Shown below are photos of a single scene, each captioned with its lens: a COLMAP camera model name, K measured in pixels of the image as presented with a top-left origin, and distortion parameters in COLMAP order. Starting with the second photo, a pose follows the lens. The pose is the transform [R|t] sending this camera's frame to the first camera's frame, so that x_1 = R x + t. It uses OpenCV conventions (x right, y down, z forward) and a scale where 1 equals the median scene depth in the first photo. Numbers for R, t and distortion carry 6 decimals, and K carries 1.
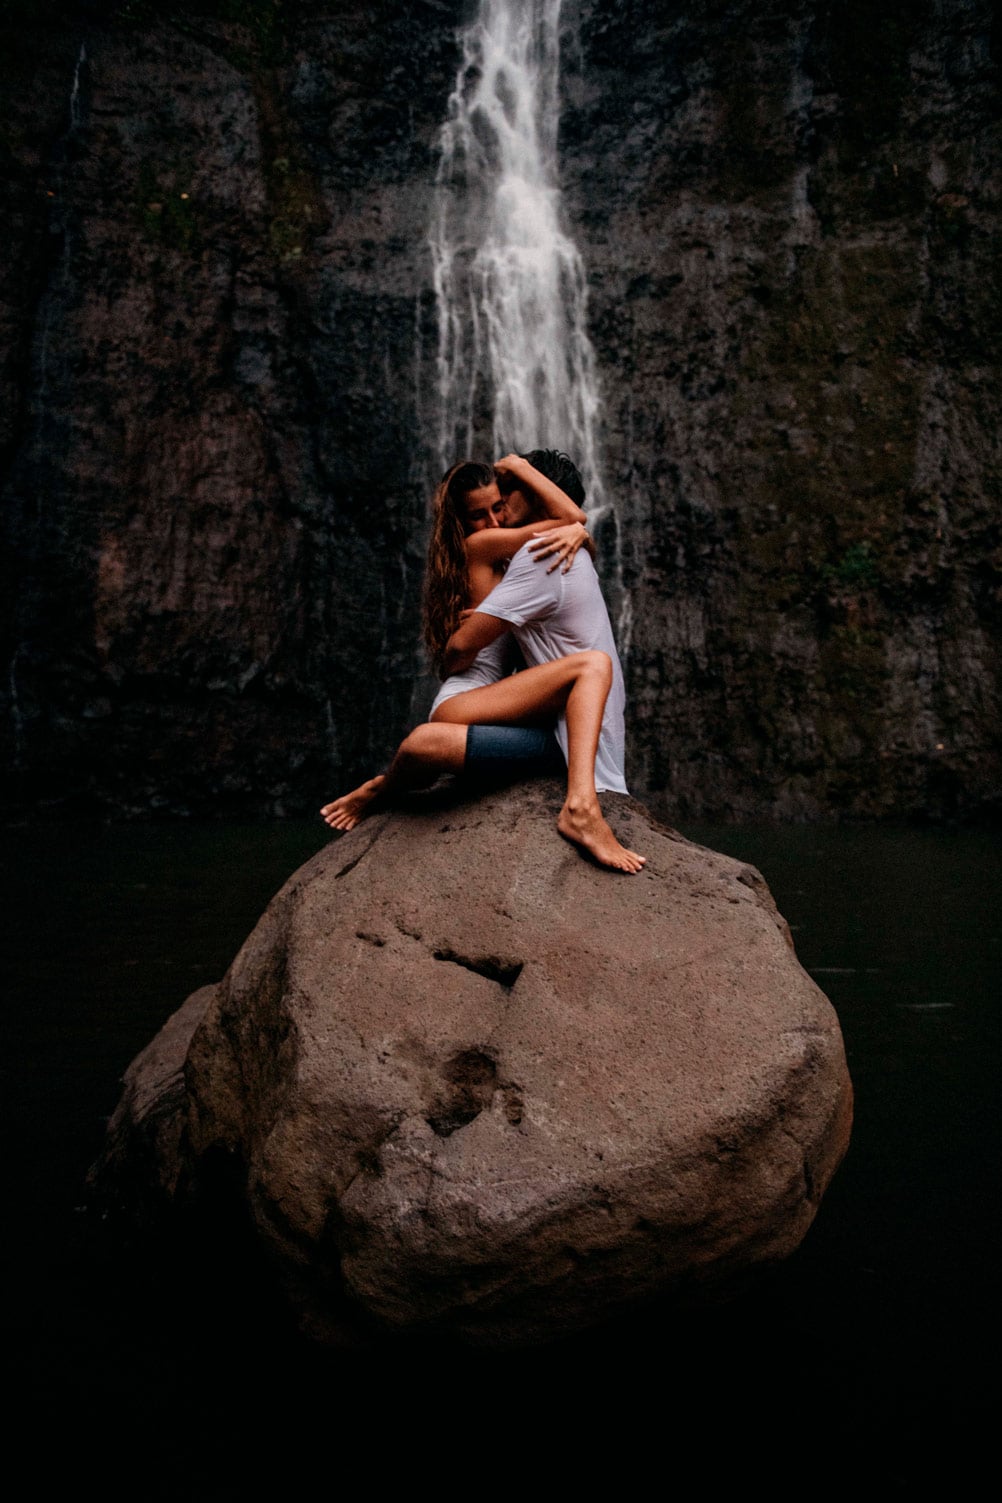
lens RADIAL K [[984.1, 0, 507.0], [0, 984.1, 760.0], [0, 0, 1]] dist [-0.049959, -0.001212]
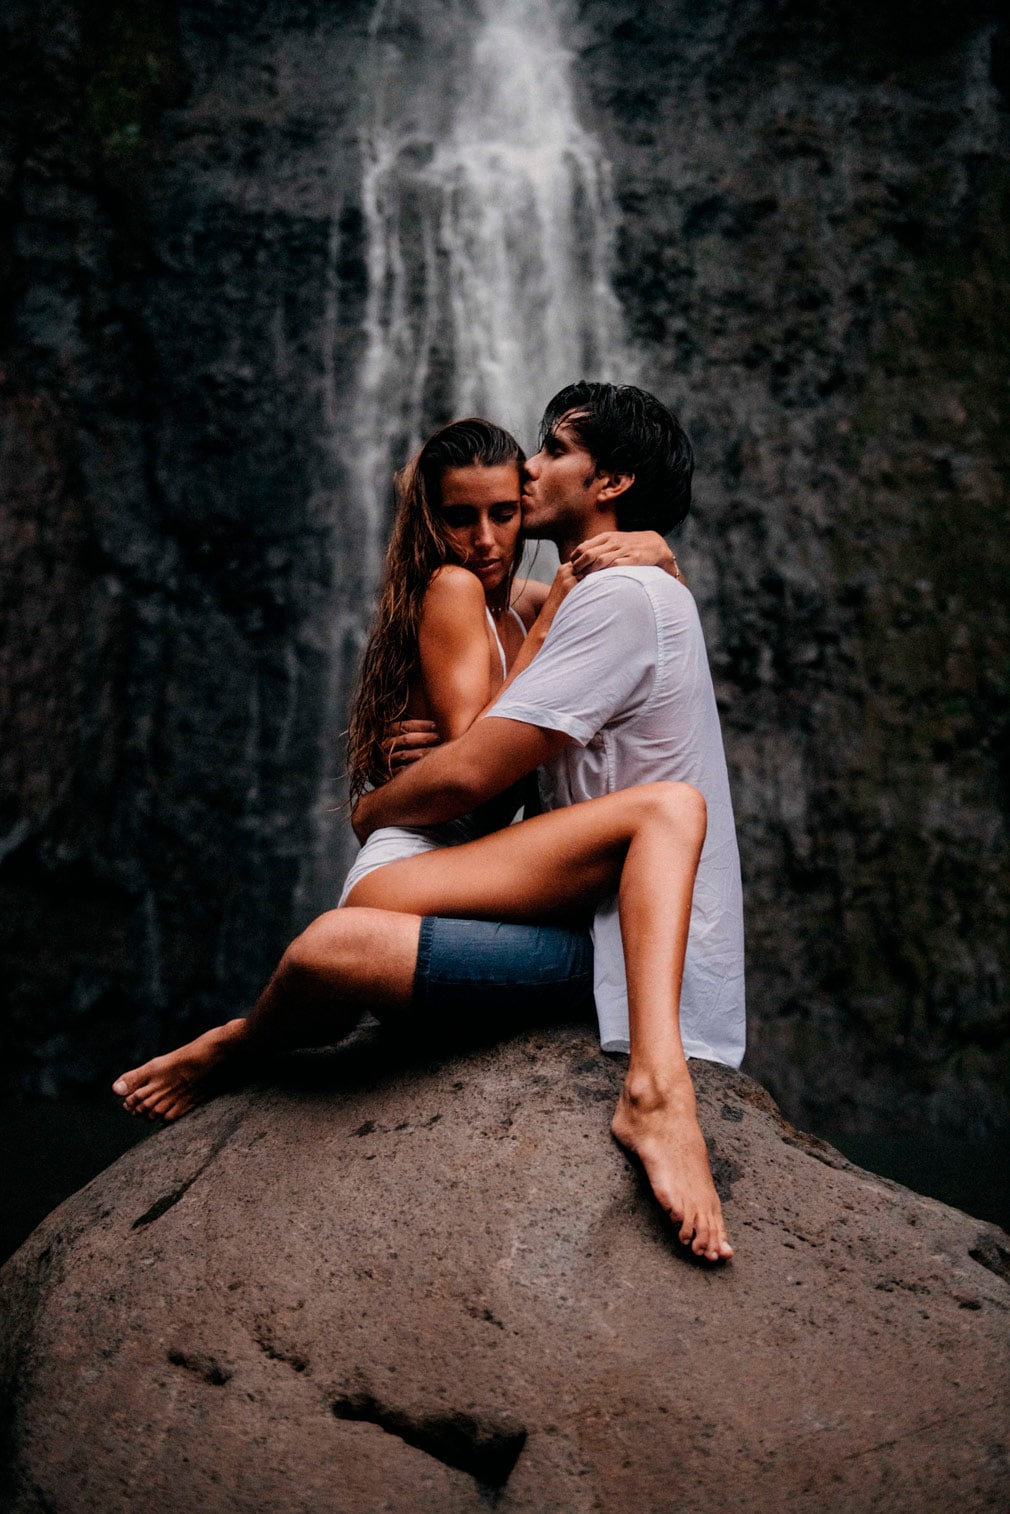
lens RADIAL K [[1672.0, 0, 506.1], [0, 1672.0, 776.7], [0, 0, 1]] dist [0.080338, 0.000000]
pose [[0.999128, 0.032409, 0.026309, -0.002743], [-0.028519, 0.990196, -0.136739, 0.001175], [-0.030483, 0.135870, 0.990258, 0.019060]]
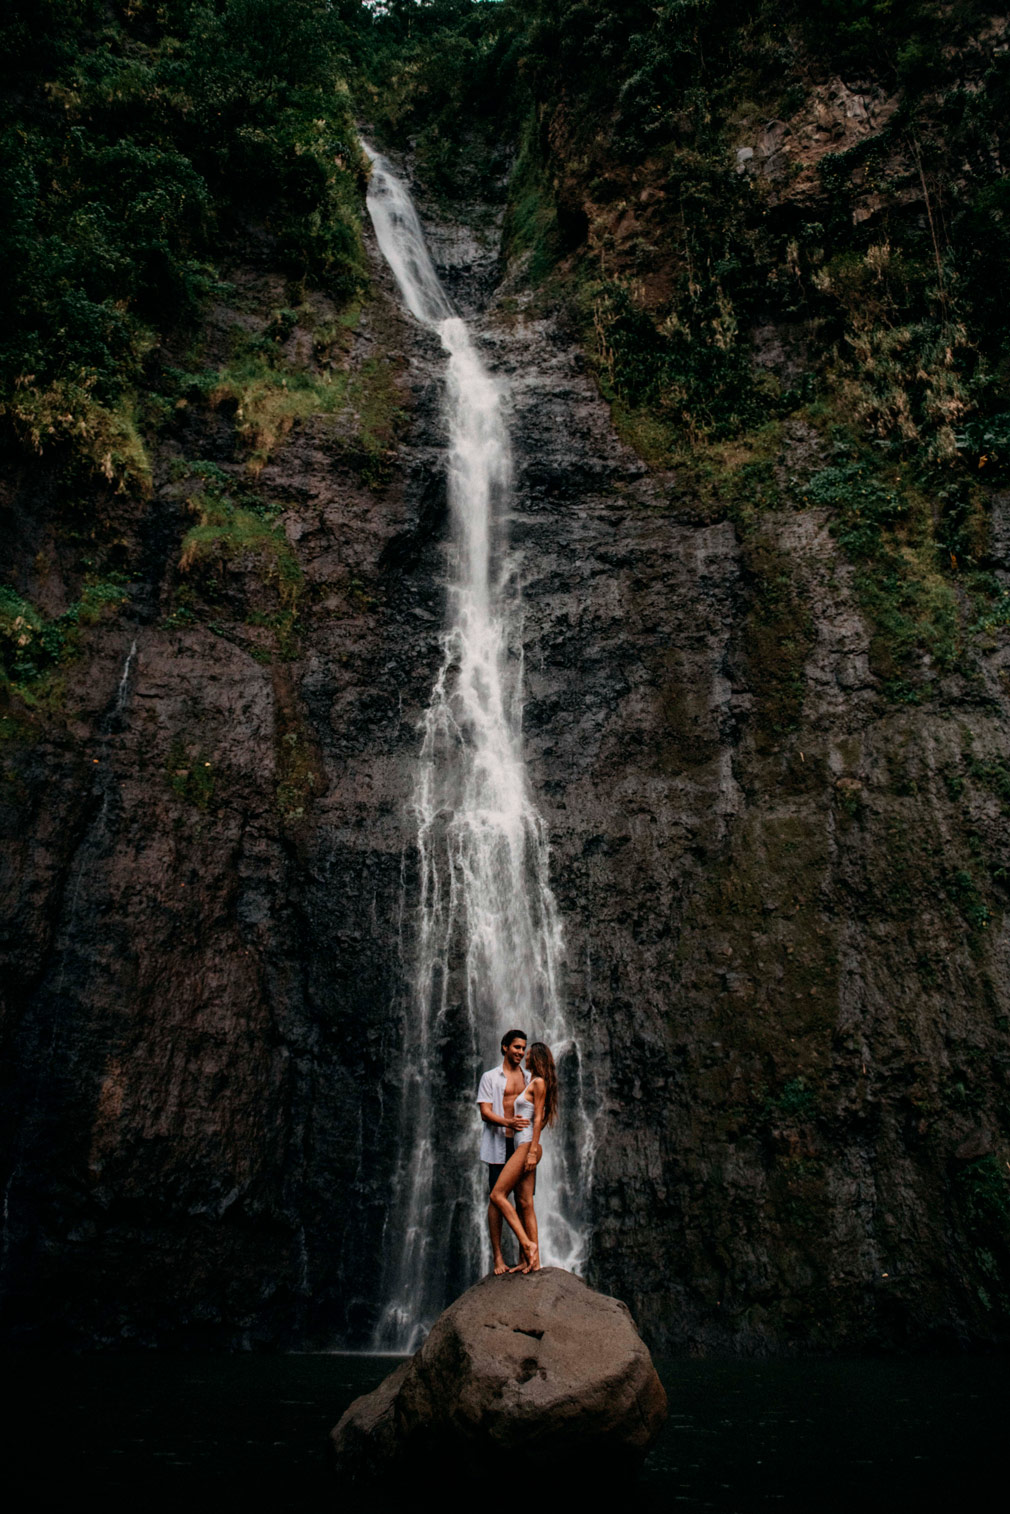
lens RADIAL K [[1189.8, 0, 502.2], [0, 1189.8, 717.8], [0, 0, 1]] dist [-0.045590, -0.012793]
pose [[0.998959, 0.022966, 0.039405, -0.033833], [-0.002792, 0.893144, -0.449763, 0.016550], [-0.045524, 0.449185, 0.892278, -0.348771]]
